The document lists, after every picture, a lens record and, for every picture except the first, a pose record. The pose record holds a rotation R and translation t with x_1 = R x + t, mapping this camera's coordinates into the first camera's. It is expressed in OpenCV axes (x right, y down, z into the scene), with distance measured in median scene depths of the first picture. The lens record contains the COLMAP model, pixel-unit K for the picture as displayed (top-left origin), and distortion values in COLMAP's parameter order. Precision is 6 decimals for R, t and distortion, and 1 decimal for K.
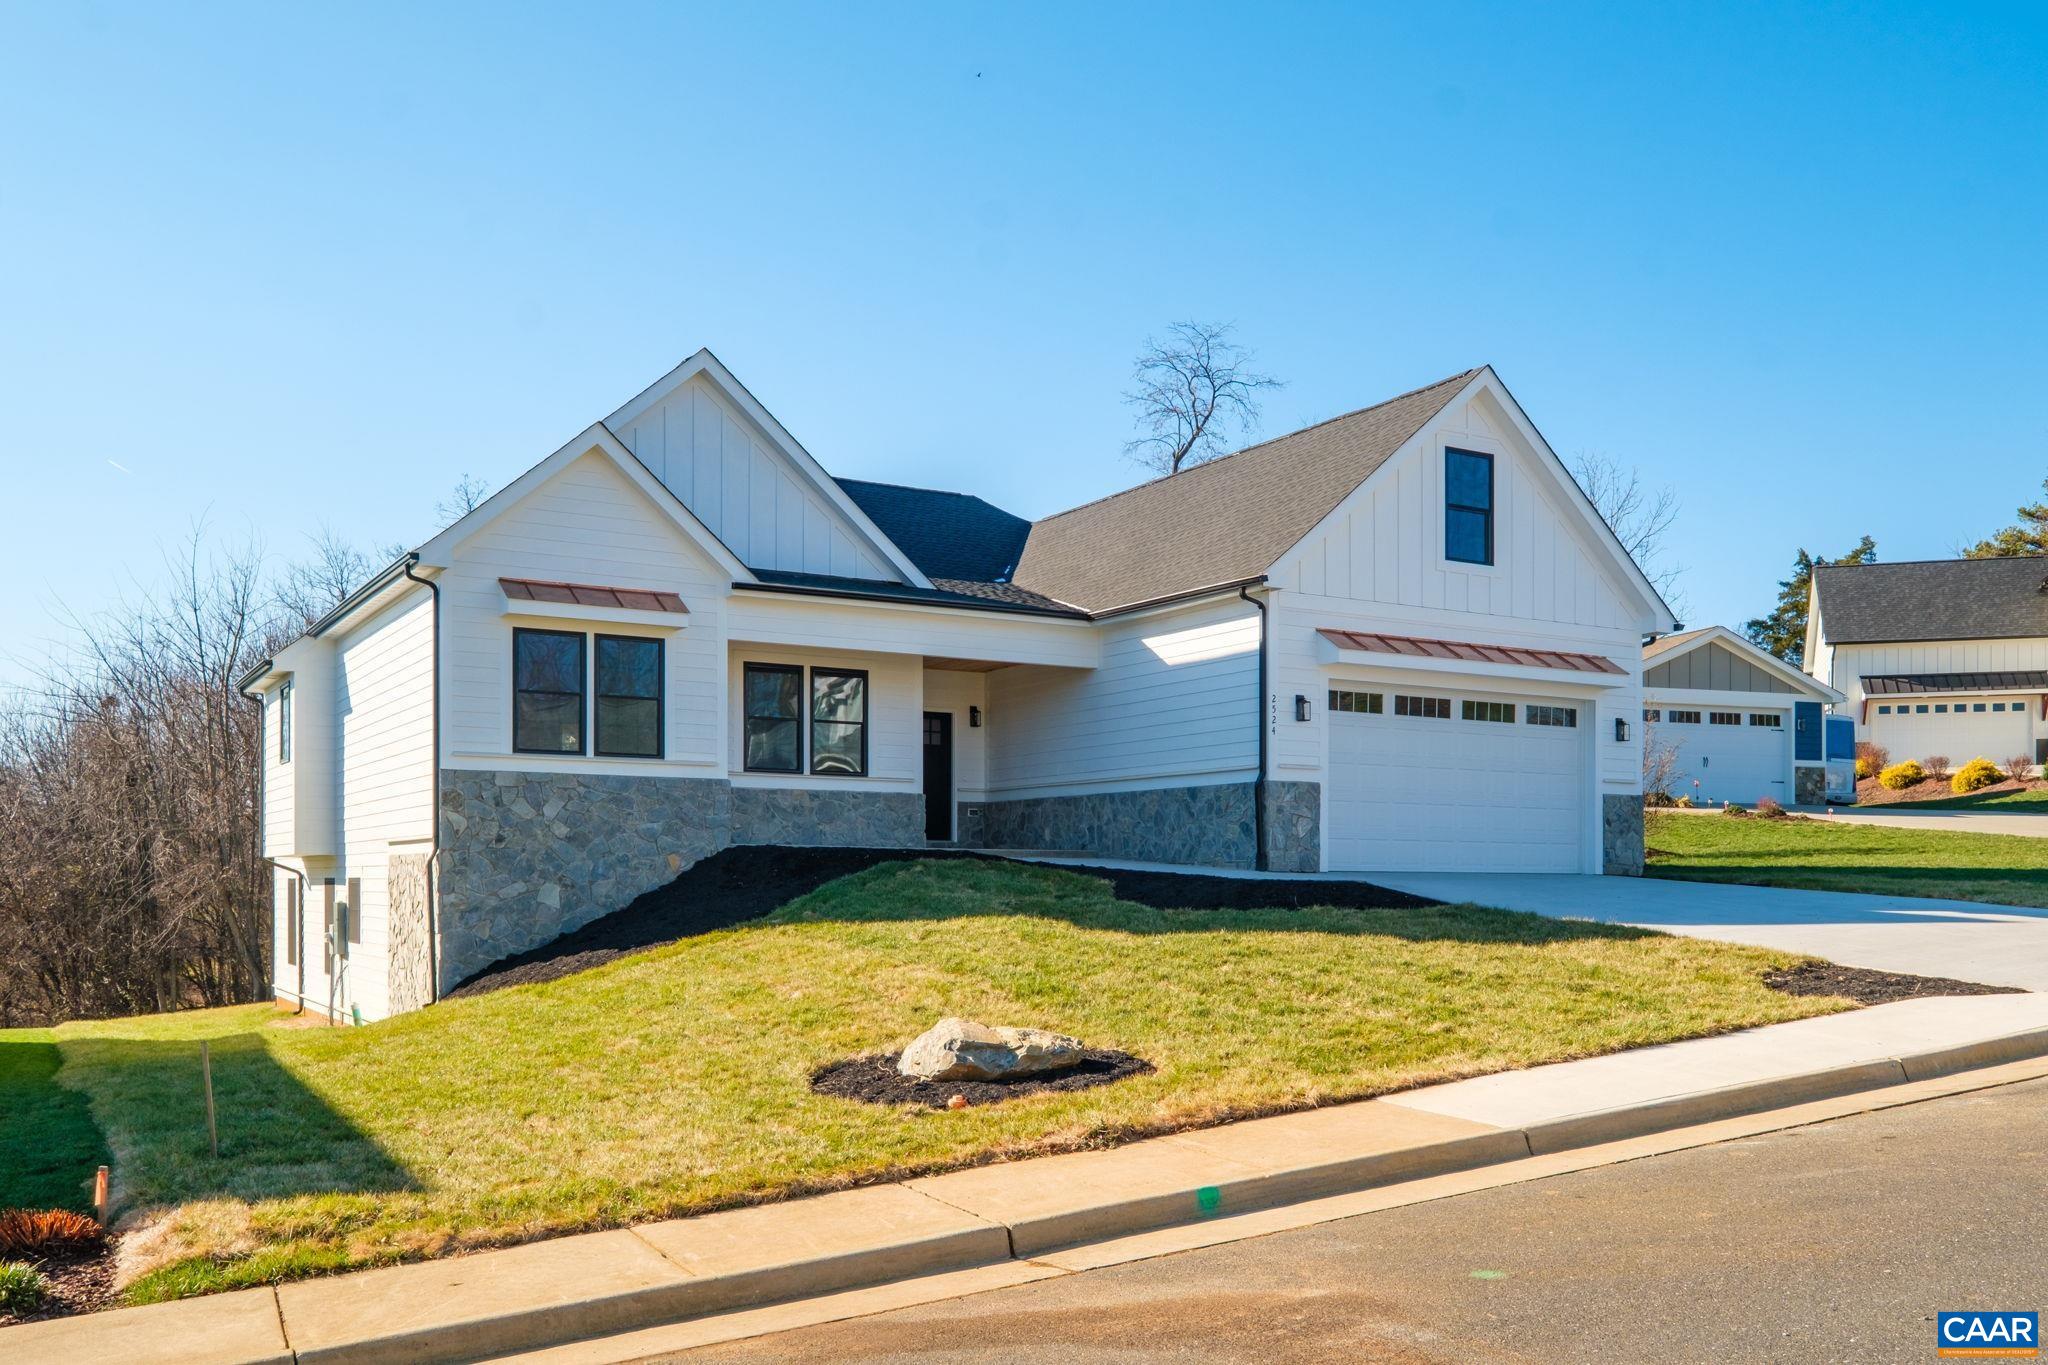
lens RADIAL K [[1627.7, 0, 1024.0], [0, 1627.7, 840.3], [0, 0, 1]] dist [-0.003292, -0.001242]
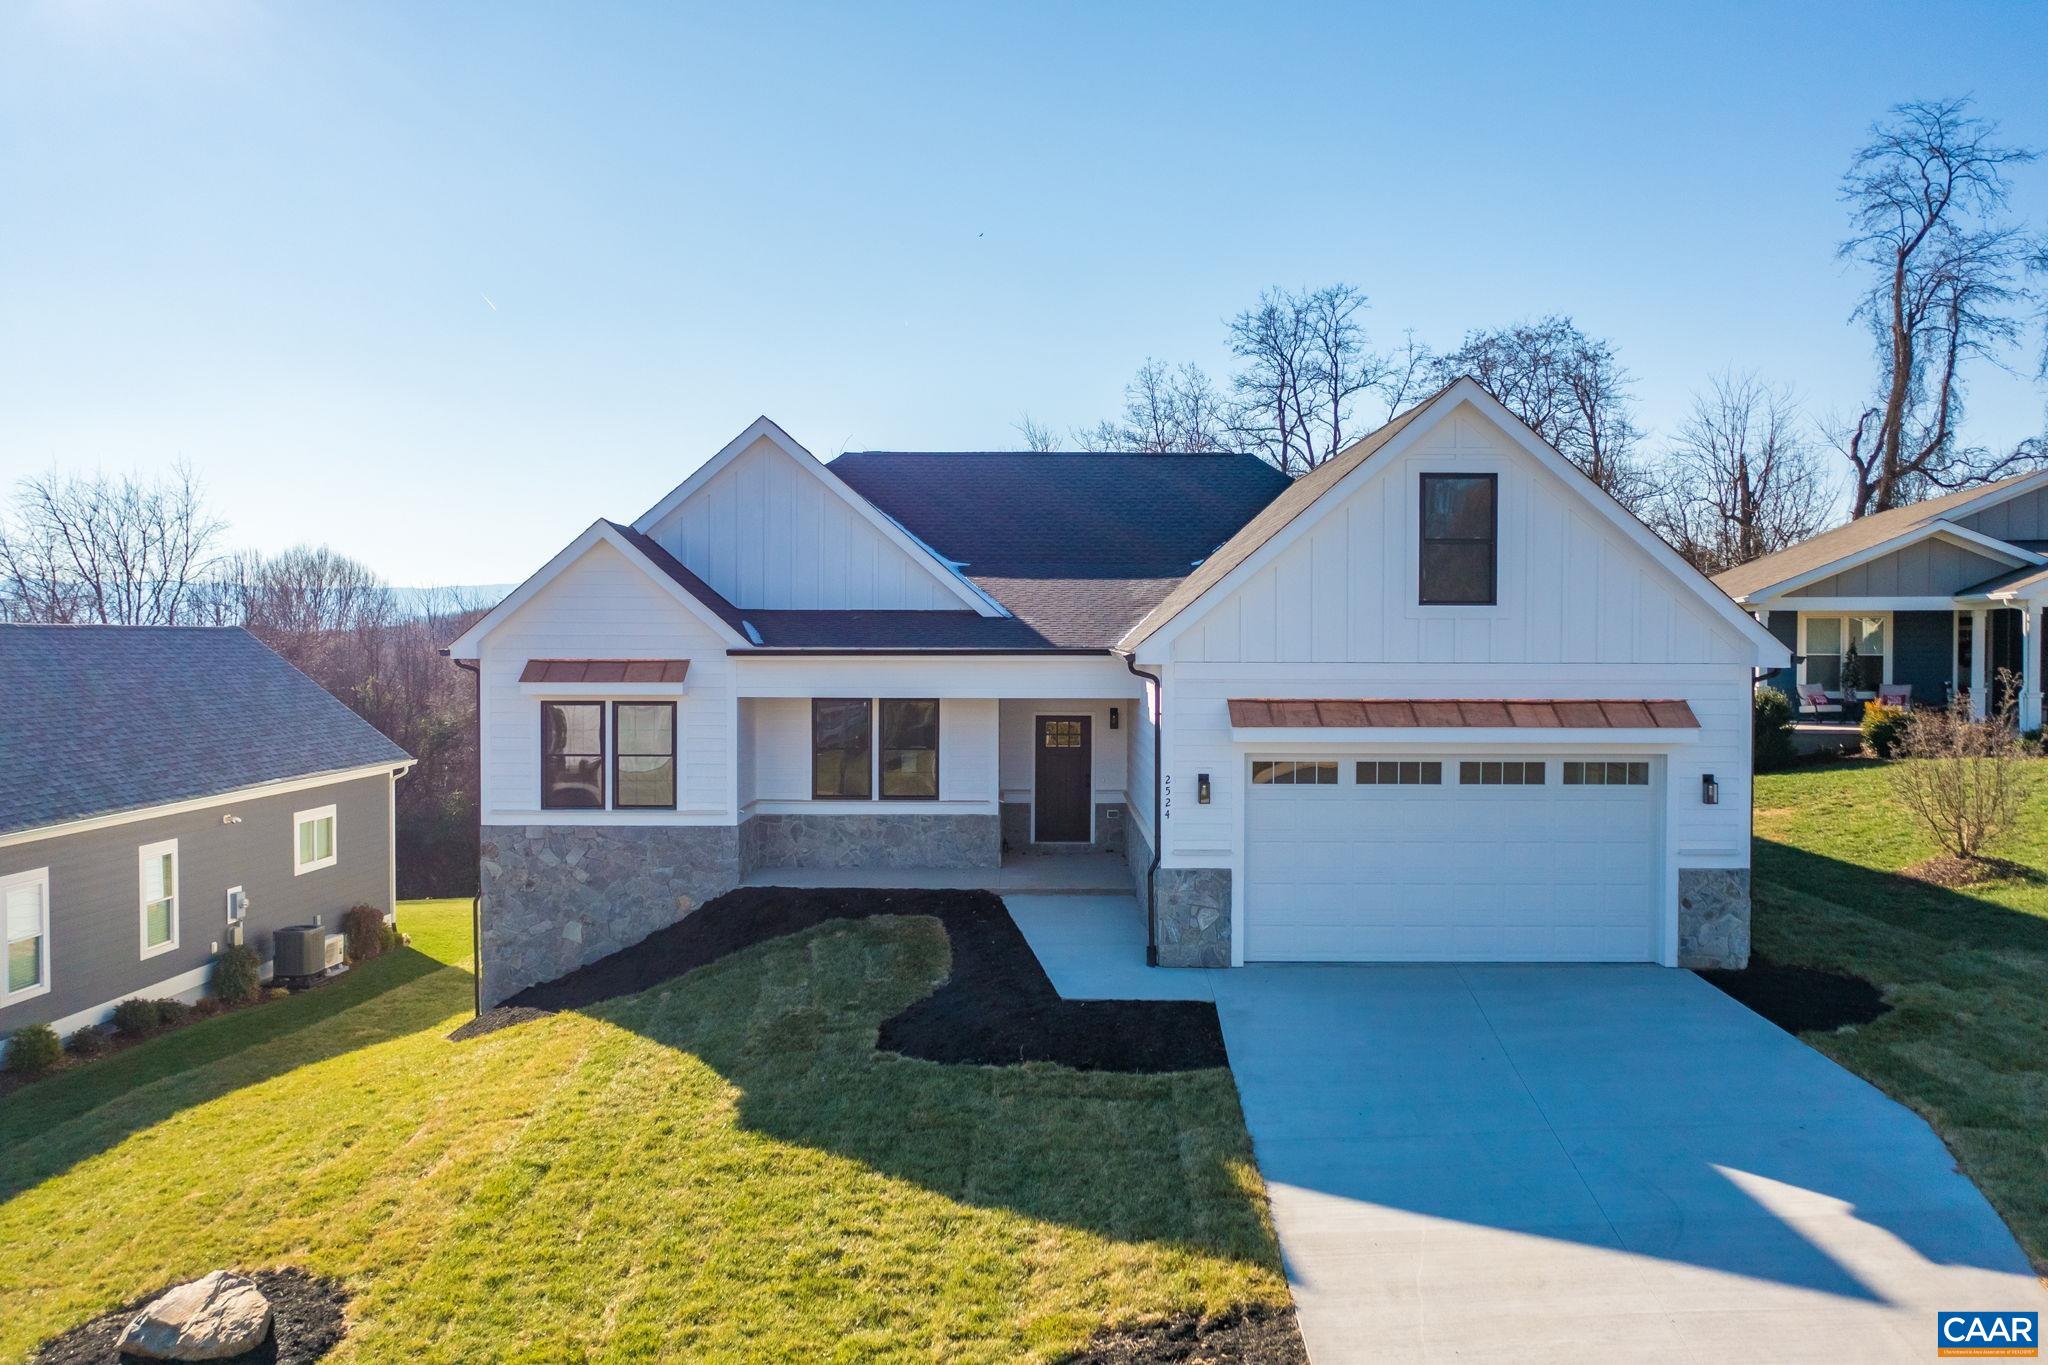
lens RADIAL K [[1502.7, 0, 1024.0], [0, 1502.7, 682.5], [0, 0, 1]] dist [-0.006572, -0.001742]
pose [[0.882319, 0.004775, -0.470628, 0.468842], [0.007435, 0.999682, 0.024082, -0.158805], [0.470594, -0.024747, 0.882003, 0.206100]]
